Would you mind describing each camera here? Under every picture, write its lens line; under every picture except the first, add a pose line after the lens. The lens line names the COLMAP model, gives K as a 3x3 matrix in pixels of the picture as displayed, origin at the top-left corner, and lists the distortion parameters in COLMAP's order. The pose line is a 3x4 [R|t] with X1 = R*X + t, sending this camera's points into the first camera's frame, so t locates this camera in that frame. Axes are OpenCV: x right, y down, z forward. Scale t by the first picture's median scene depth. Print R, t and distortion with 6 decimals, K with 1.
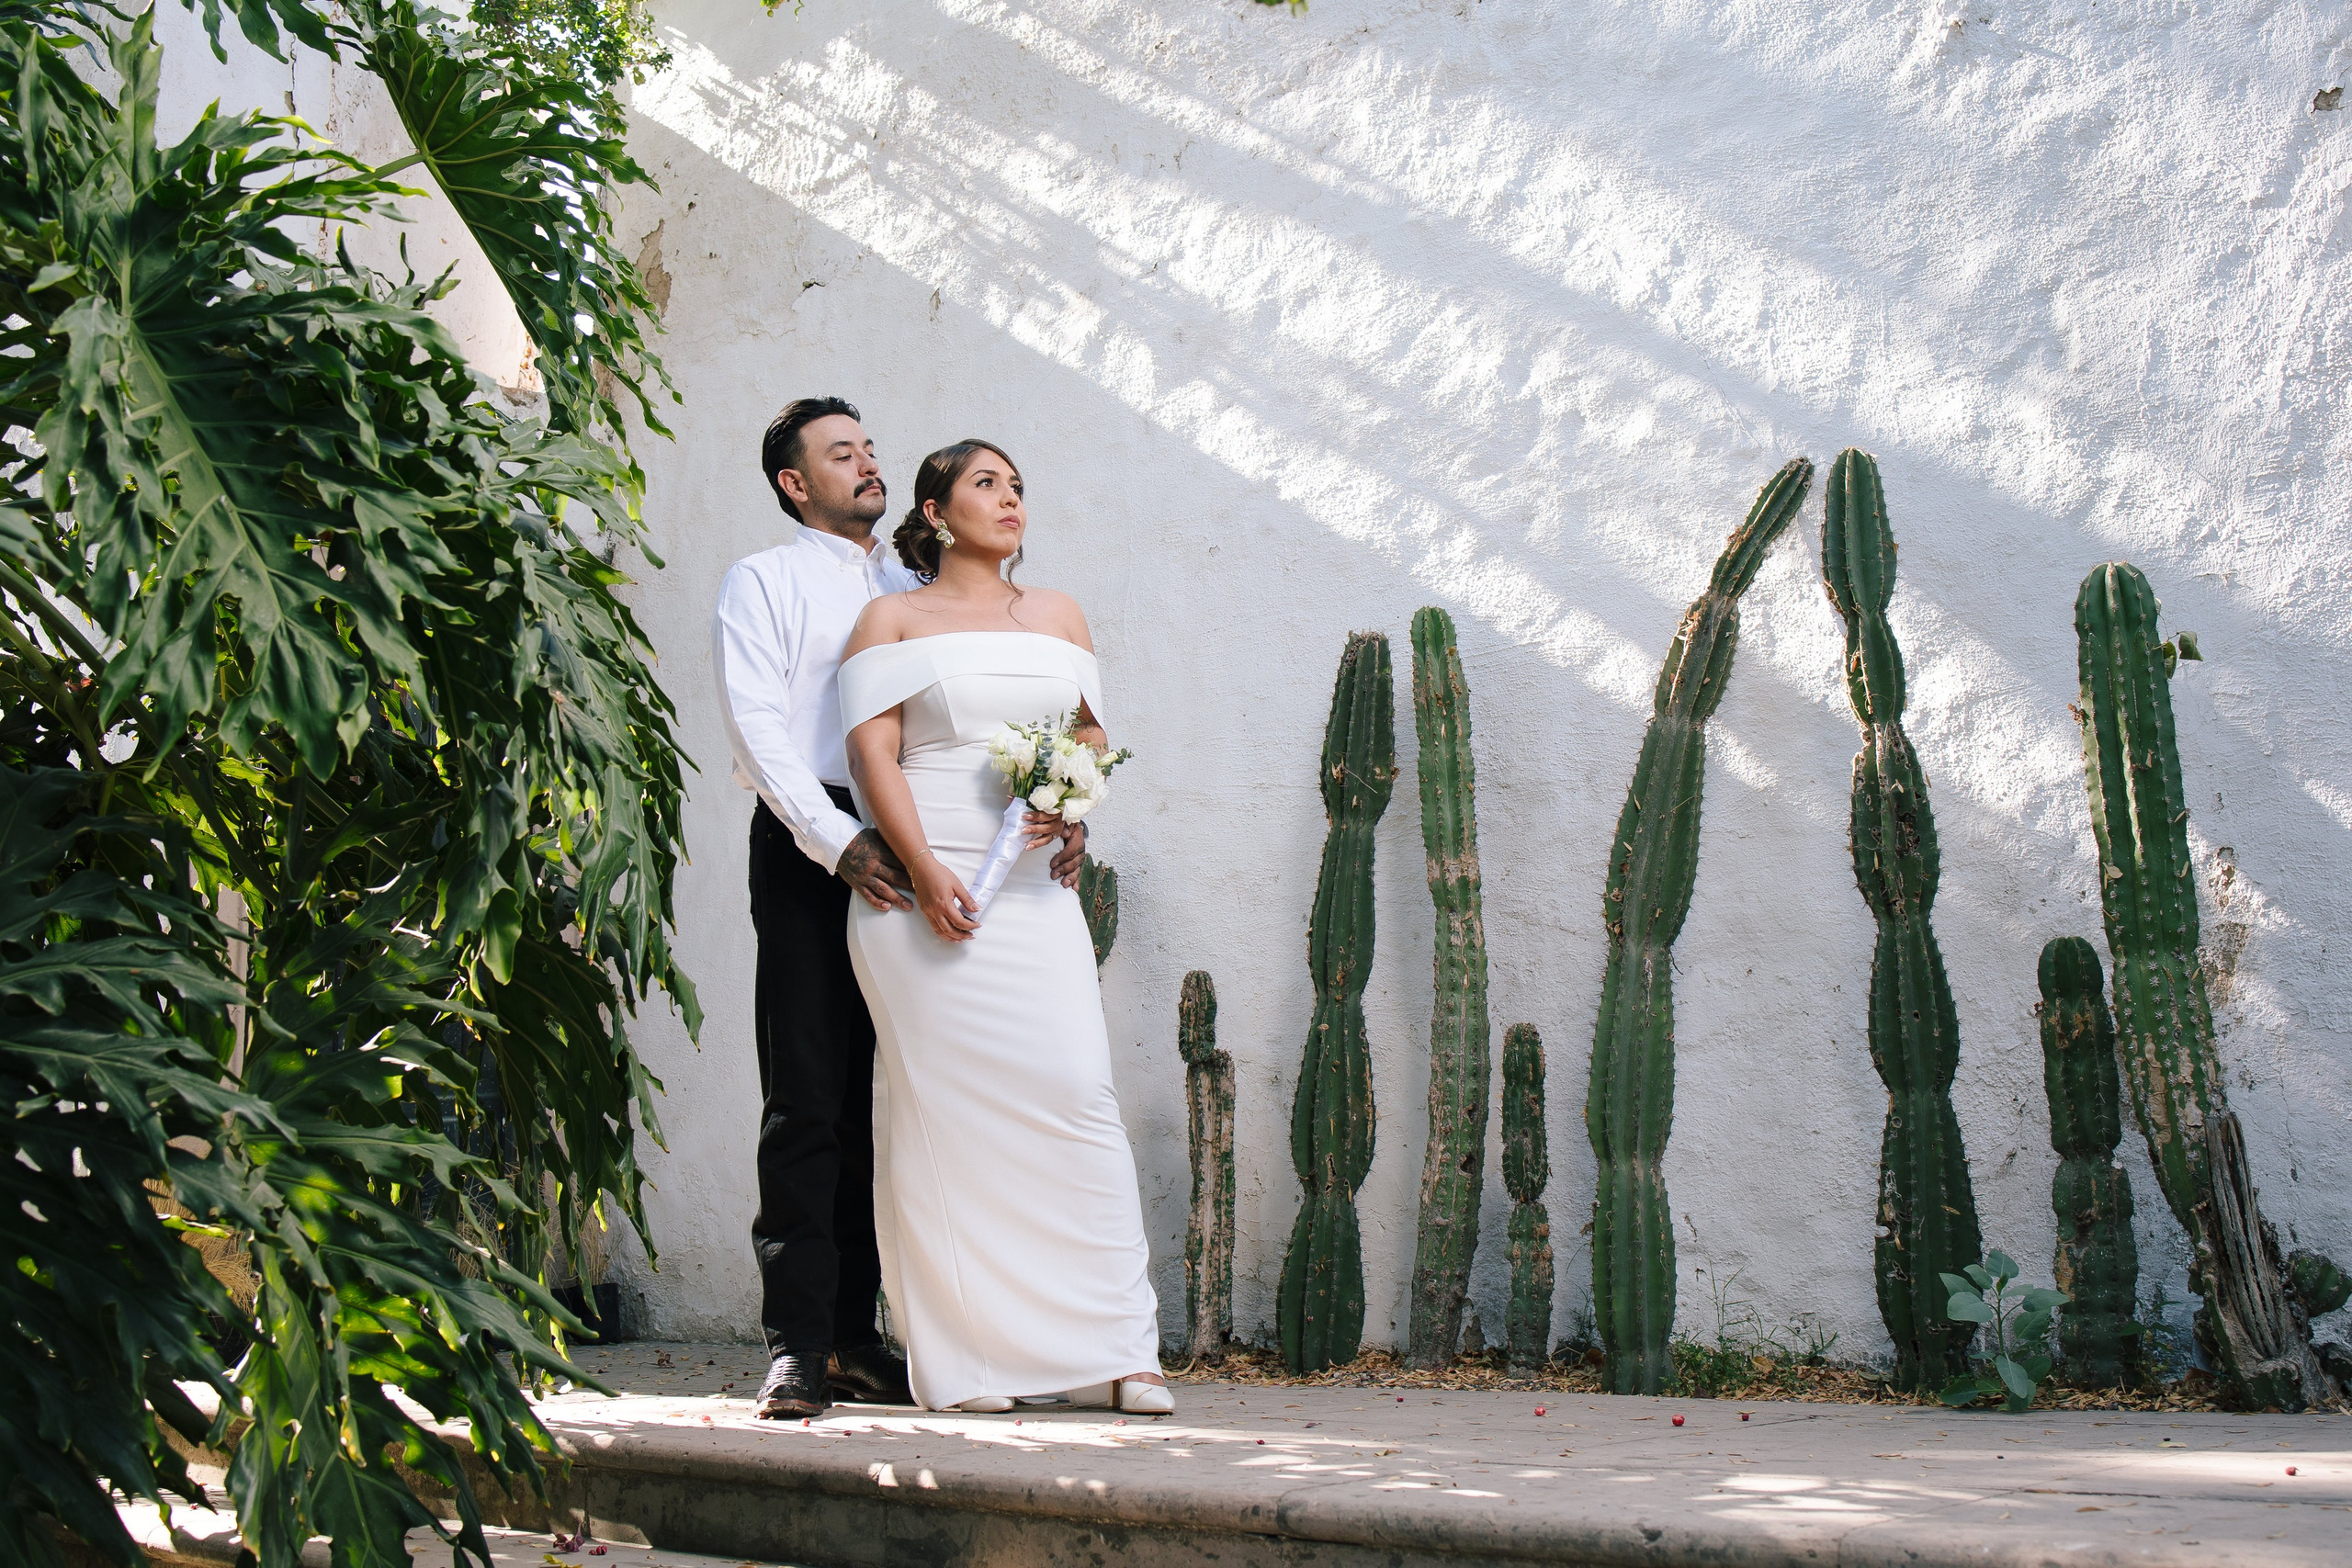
lens RADIAL K [[2654.3, 0, 1183.6], [0, 2654.3, 776.1], [0, 0, 1]] dist [-0.046398, 0.000000]
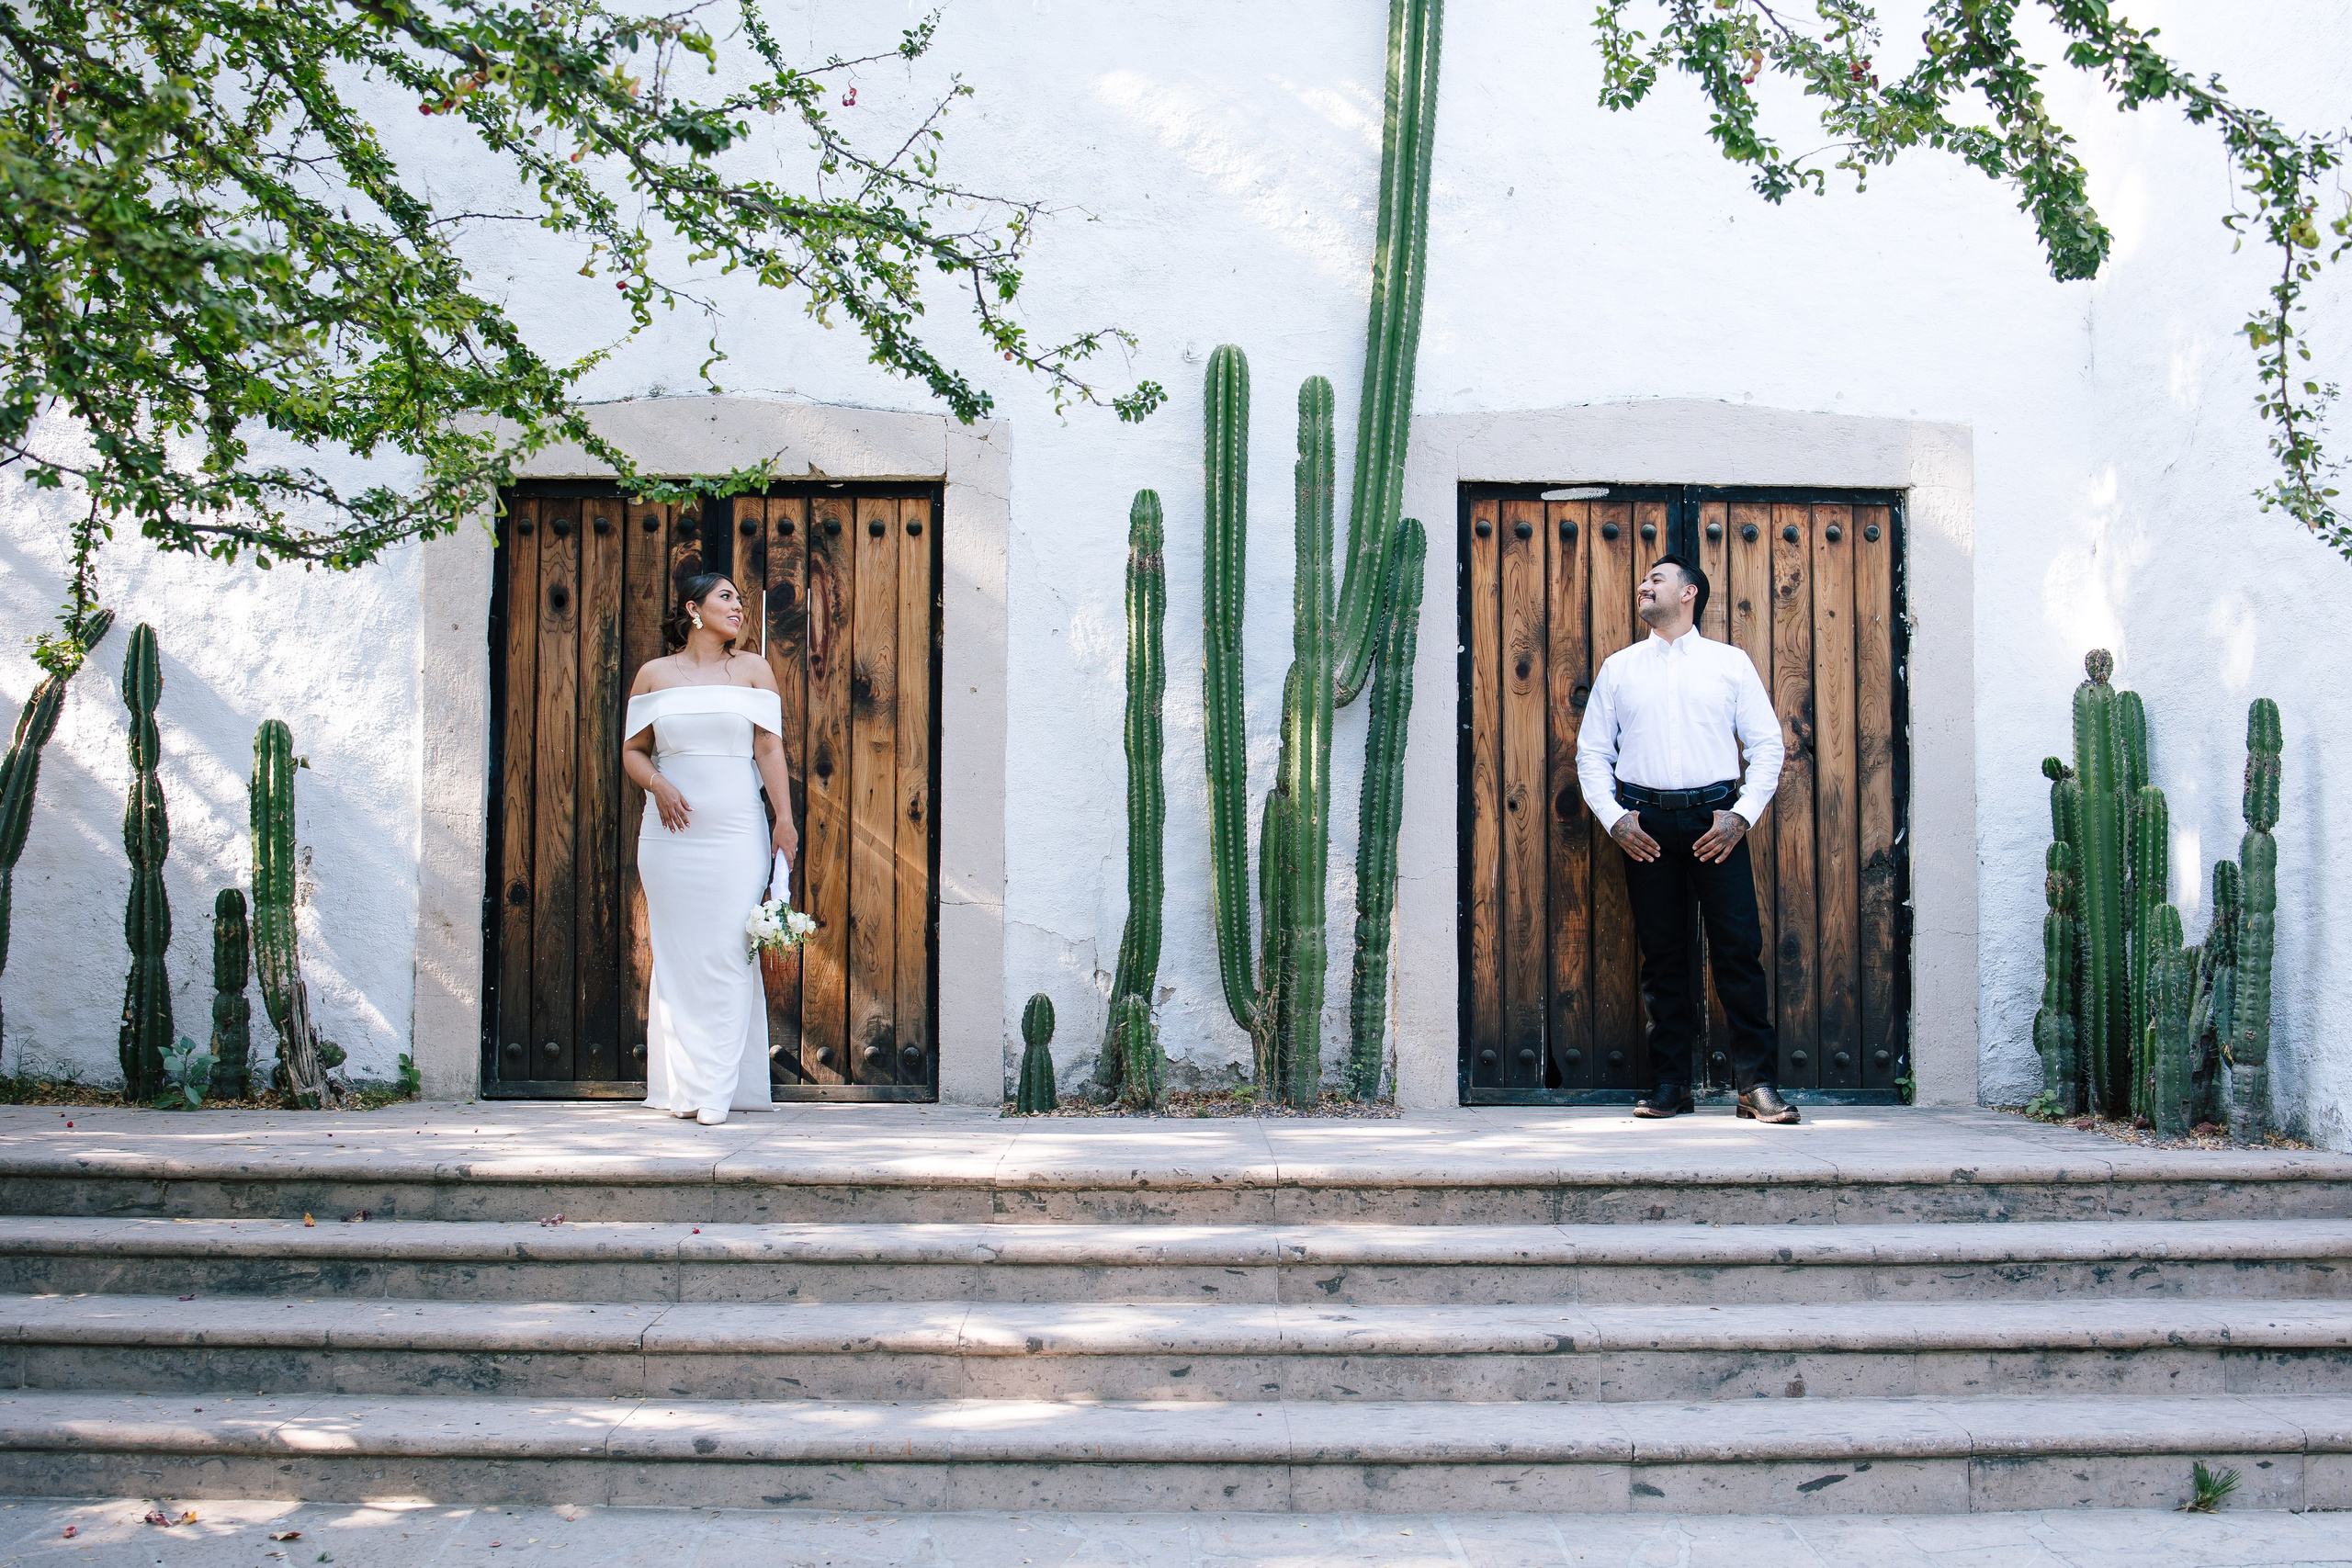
lens RADIAL K [[2654.3, 0, 1247.8], [0, 2654.3, 798.3], [0, 0, 1]] dist [-0.046398, 0.000000]
pose [[0.727372, 0.055882, 0.683965, -0.466641], [-0.144785, 0.986740, 0.073354, -0.253681], [-0.670796, -0.152383, 0.725818, -0.954734]]
